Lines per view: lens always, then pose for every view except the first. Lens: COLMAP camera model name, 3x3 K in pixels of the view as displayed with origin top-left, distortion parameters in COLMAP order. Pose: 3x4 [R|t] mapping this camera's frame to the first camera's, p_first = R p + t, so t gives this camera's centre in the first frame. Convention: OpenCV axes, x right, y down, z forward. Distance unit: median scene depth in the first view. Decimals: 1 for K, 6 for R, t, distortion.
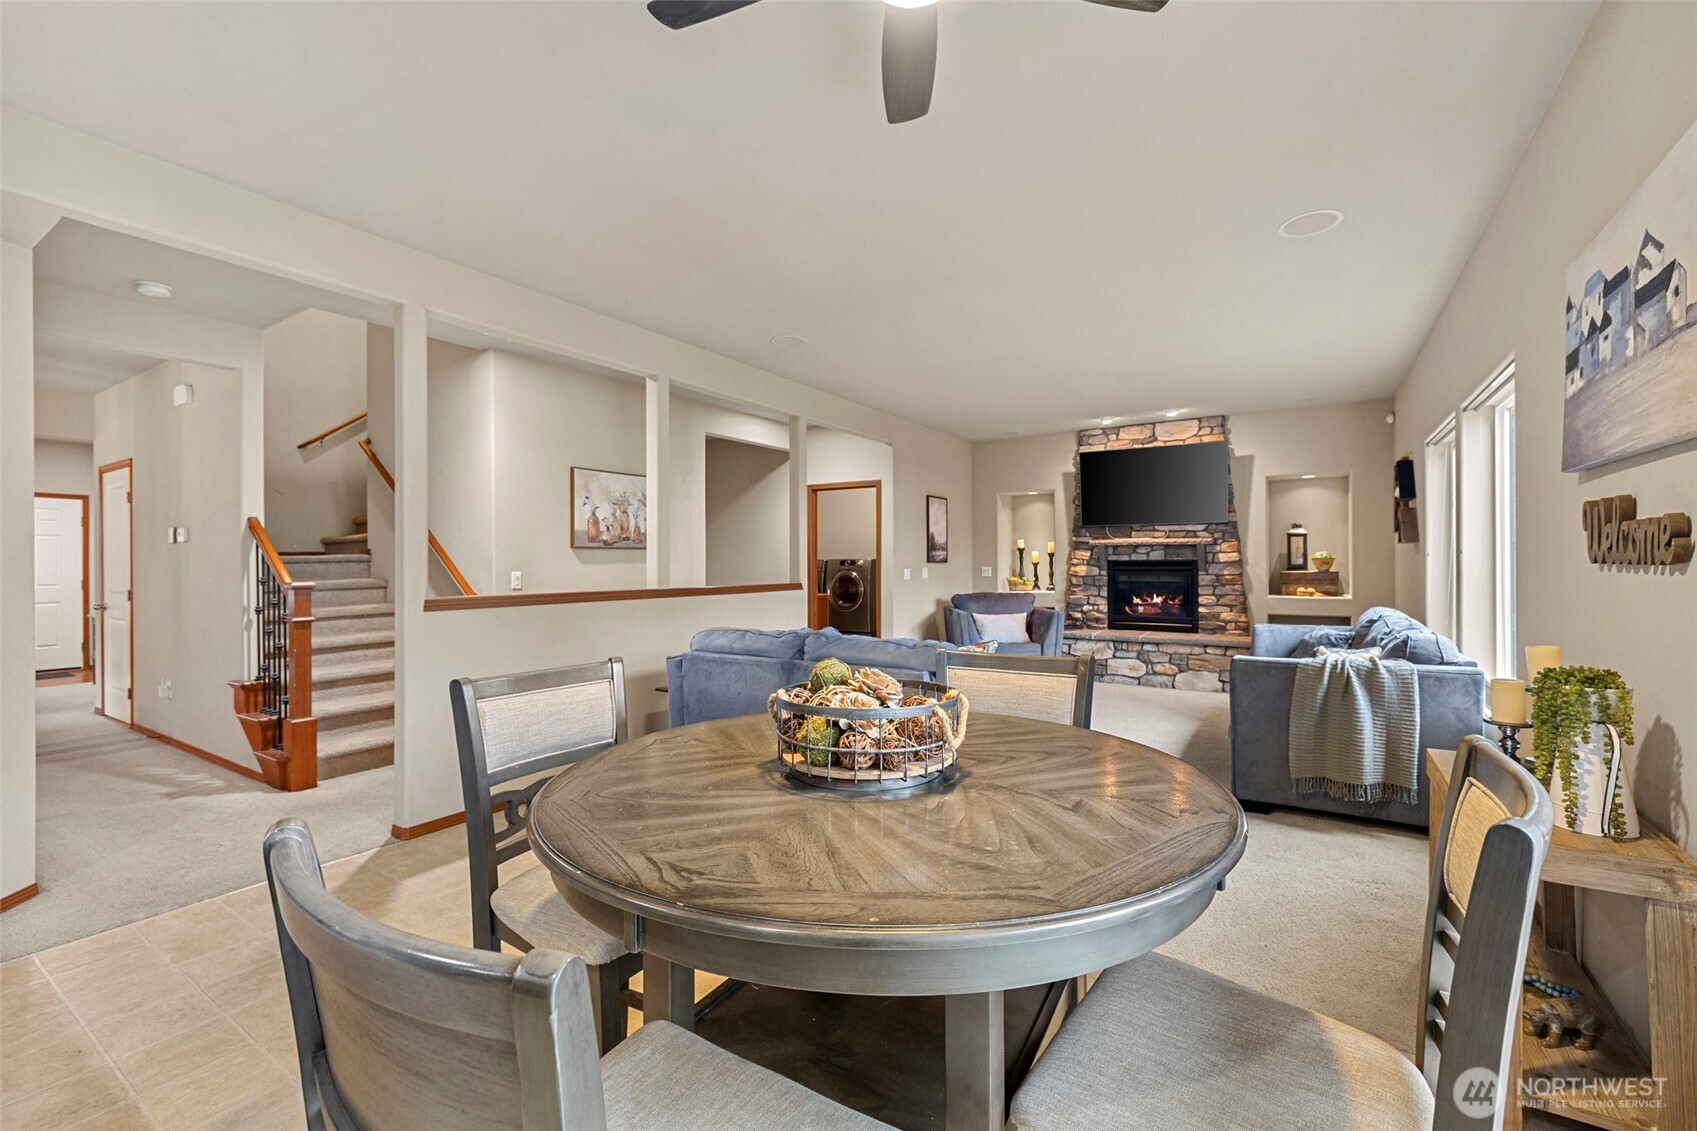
lens RADIAL K [[720.5, 0, 848.3], [0, 720.5, 564.8], [0, 0, 1]] dist [0.003809, -0.000086]
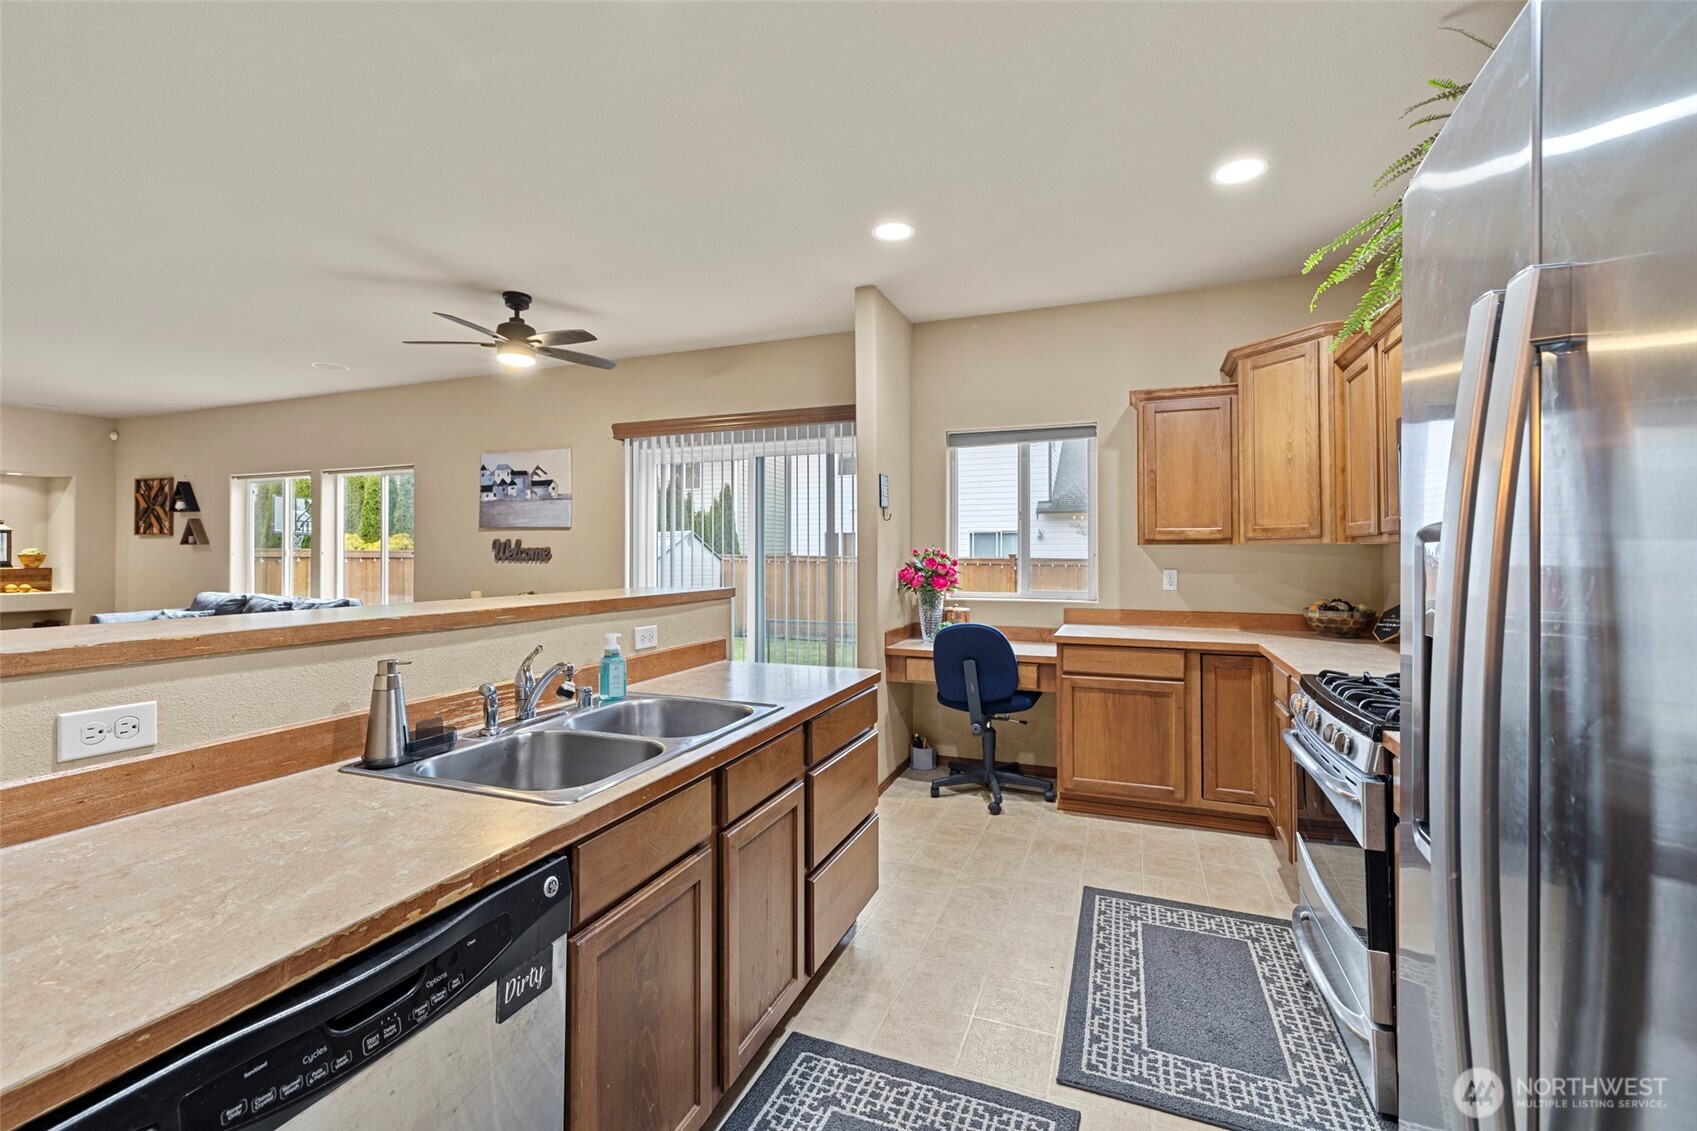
lens RADIAL K [[720.5, 0, 840.9], [0, 720.5, 554.9], [0, 0, 1]] dist [0.003809, -0.000086]
pose [[-0.185299, 0.006136, 0.982663, -0.559230], [0.000664, 0.999981, -0.006119, -0.002236], [-0.982682, -0.000482, -0.185299, 0.048098]]
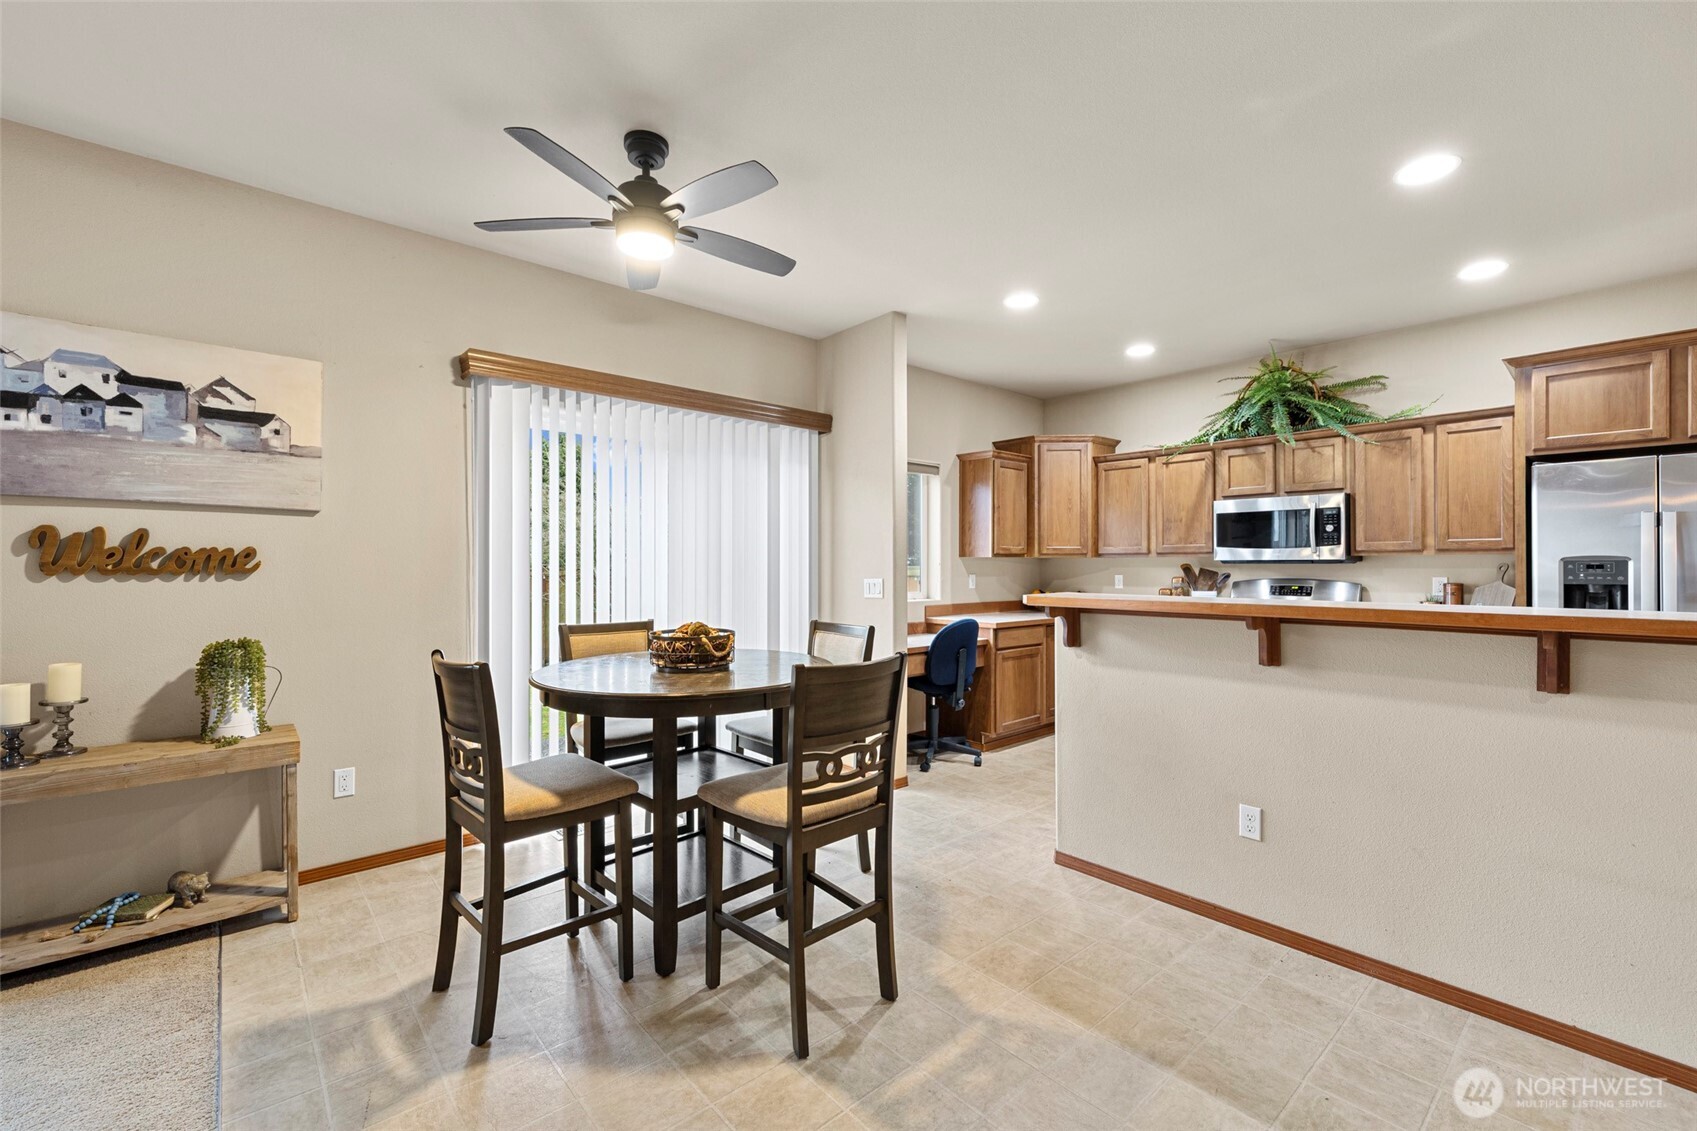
lens RADIAL K [[720.5, 0, 837.8], [0, 720.5, 565.4], [0, 0, 1]] dist [0.003809, -0.000086]
pose [[-0.961883, 0.006447, 0.273386, -0.156527], [0.006374, 0.999979, -0.001156, -0.003686], [-0.273388, 0.000631, -0.961904, 0.486893]]
